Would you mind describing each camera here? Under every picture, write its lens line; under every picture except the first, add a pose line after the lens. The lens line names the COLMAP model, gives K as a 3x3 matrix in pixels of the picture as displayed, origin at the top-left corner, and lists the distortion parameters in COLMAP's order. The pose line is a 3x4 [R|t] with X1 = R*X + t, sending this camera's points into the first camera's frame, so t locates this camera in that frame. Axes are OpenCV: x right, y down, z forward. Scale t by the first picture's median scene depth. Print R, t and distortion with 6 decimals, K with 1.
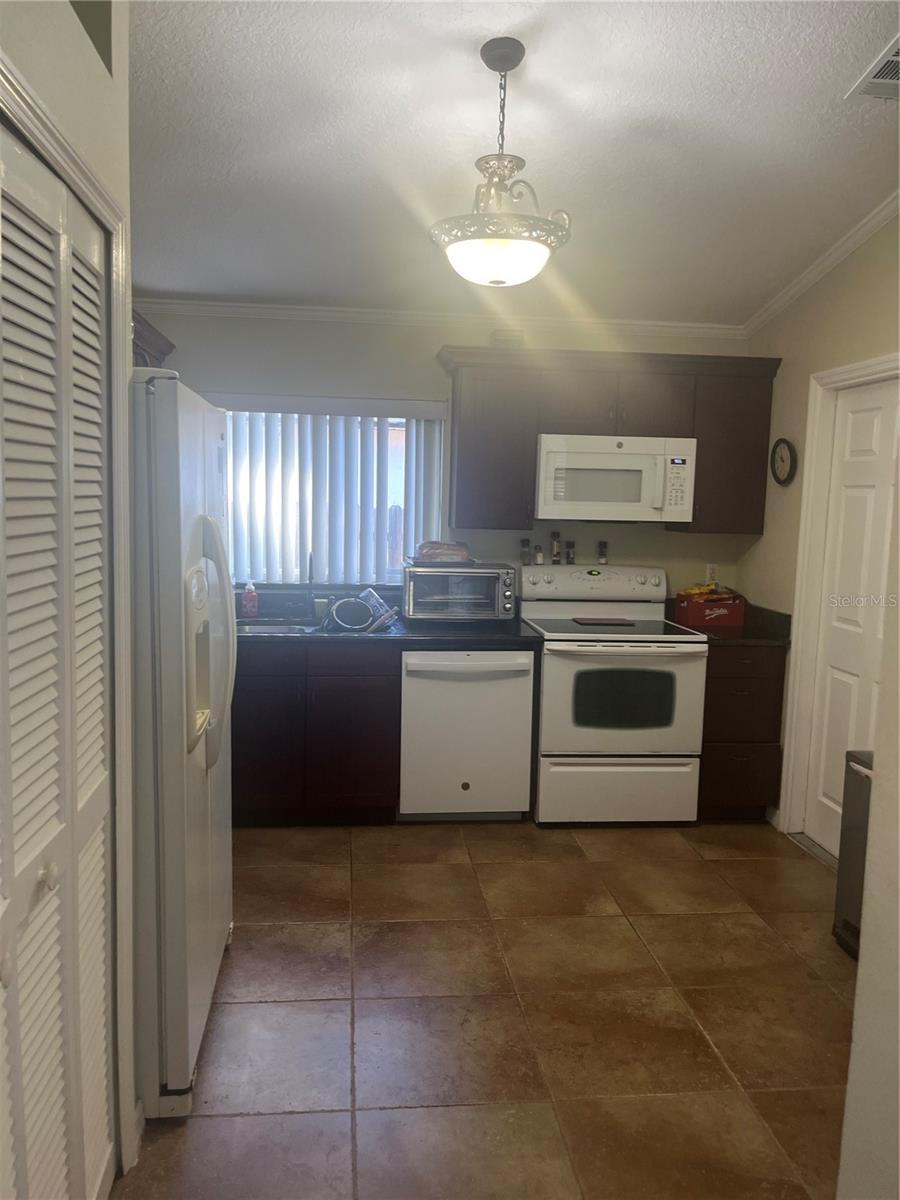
lens RADIAL K [[906.4, 0, 403.6], [0, 906.4, 600.2], [0, 0, 1]] dist [-0.000442, -0.077011]
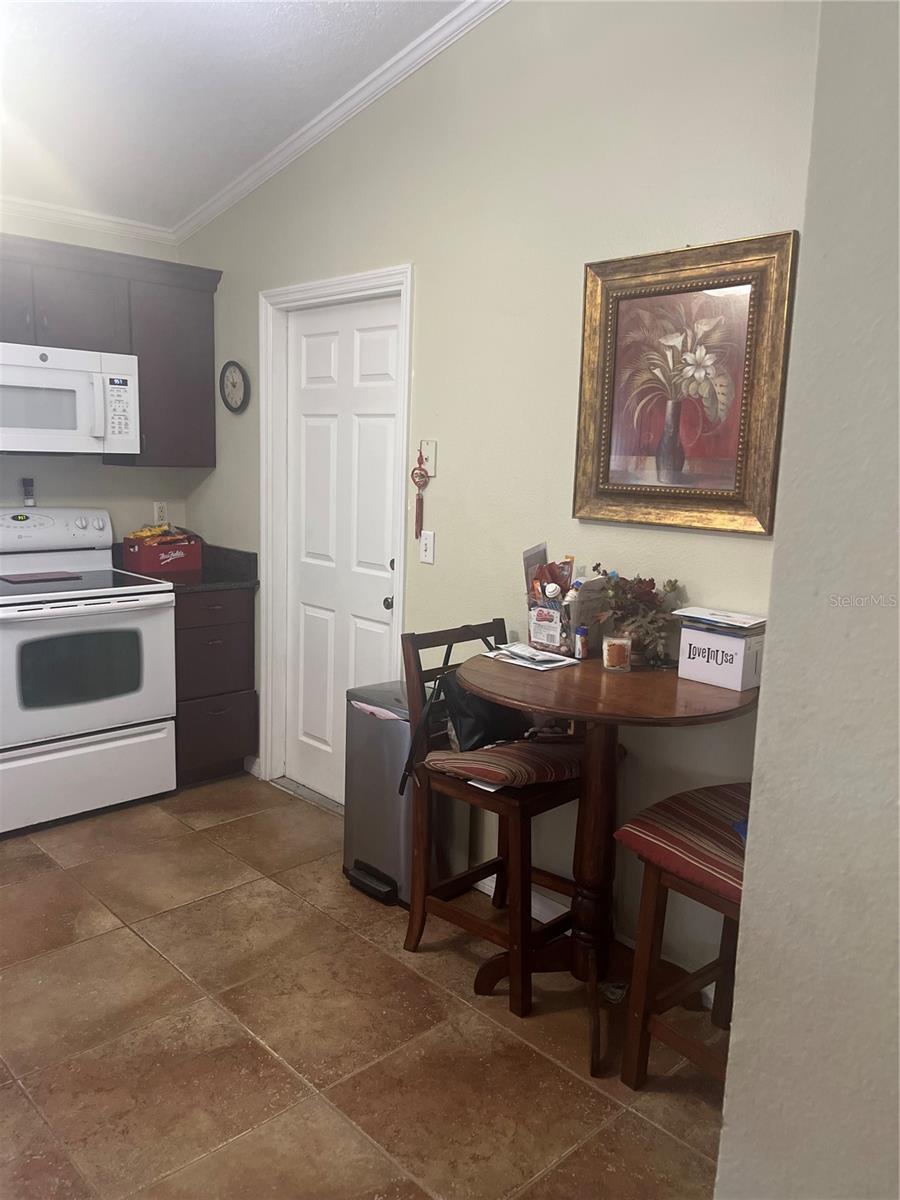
lens RADIAL K [[915.1, 0, 452.2], [0, 915.1, 606.5], [0, 0, 1]] dist [0.039109, -0.070063]
pose [[0.763351, -0.107859, 0.636916, -0.030482], [0.060482, 0.993564, 0.095768, -0.007779], [-0.643147, -0.034583, 0.764962, 0.135890]]
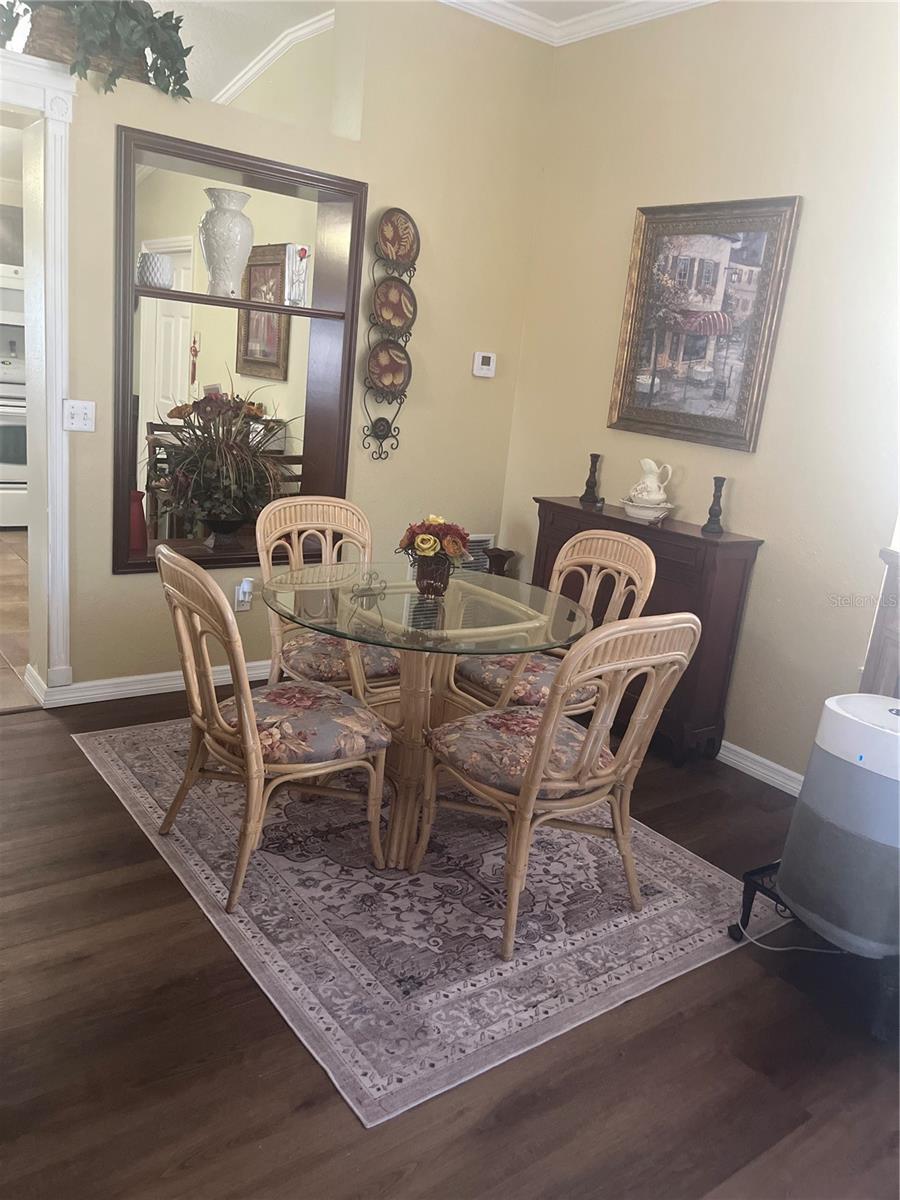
lens RADIAL K [[915.1, 0, 452.2], [0, 915.1, 606.5], [0, 0, 1]] dist [0.039109, -0.070063]
pose [[0.828859, -0.080793, 0.553593, -0.046705], [-0.021204, 0.984270, 0.175395, 0.087693], [-0.559055, -0.157116, 0.814108, -0.709877]]
